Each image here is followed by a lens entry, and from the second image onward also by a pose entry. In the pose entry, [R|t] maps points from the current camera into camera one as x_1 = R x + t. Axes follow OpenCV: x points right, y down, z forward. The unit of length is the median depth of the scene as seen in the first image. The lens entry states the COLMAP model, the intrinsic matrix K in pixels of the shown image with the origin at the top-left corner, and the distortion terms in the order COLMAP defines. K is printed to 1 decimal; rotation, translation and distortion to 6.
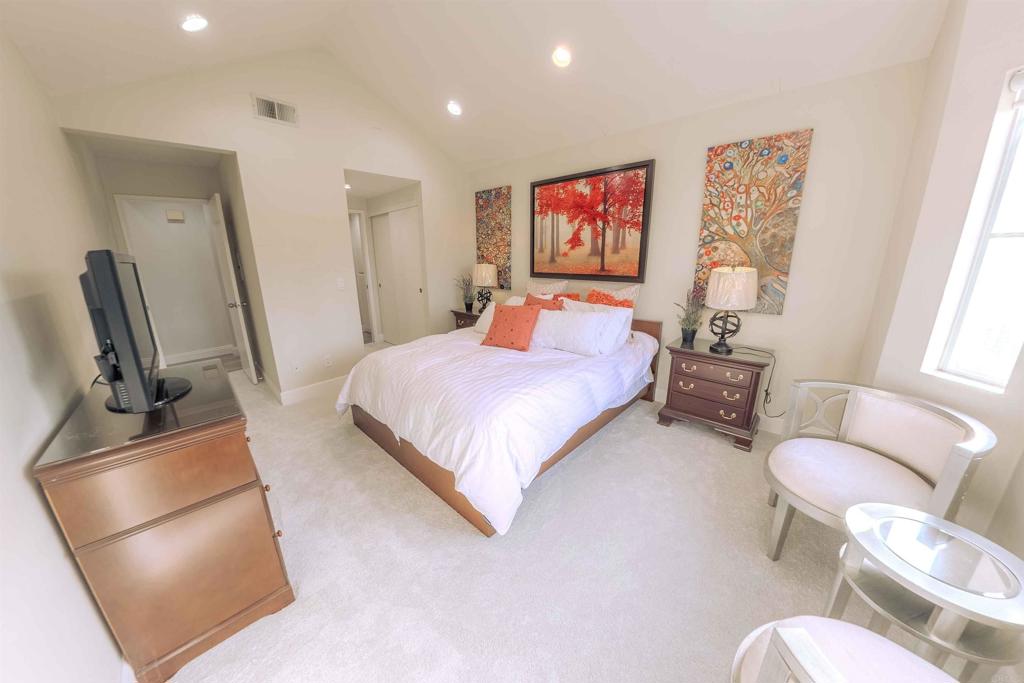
lens RADIAL K [[329.2, 0, 511.1], [0, 329.2, 333.7], [0, 0, 1]] dist [-0.014134, 0.000486]
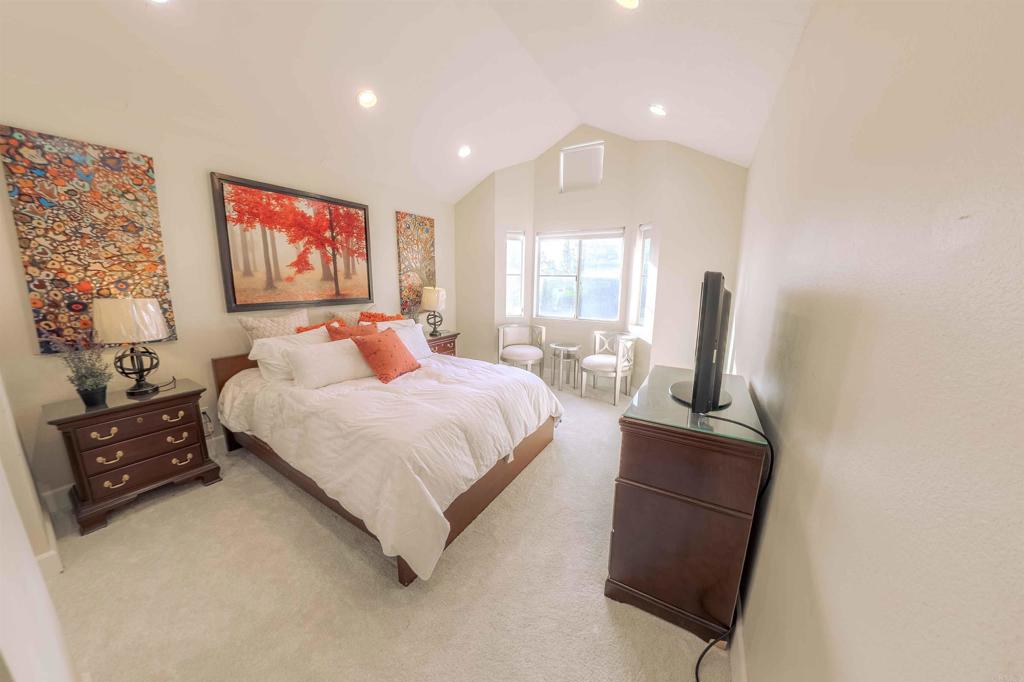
lens RADIAL K [[329.2, 0, 511.2], [0, 329.2, 341.2], [0, 0, 1]] dist [-0.014134, 0.000486]
pose [[-0.206650, -0.182349, 0.961272, -0.843649], [0.213789, 0.950323, 0.226231, -0.170411], [-0.954772, 0.252260, -0.157401, 0.678169]]
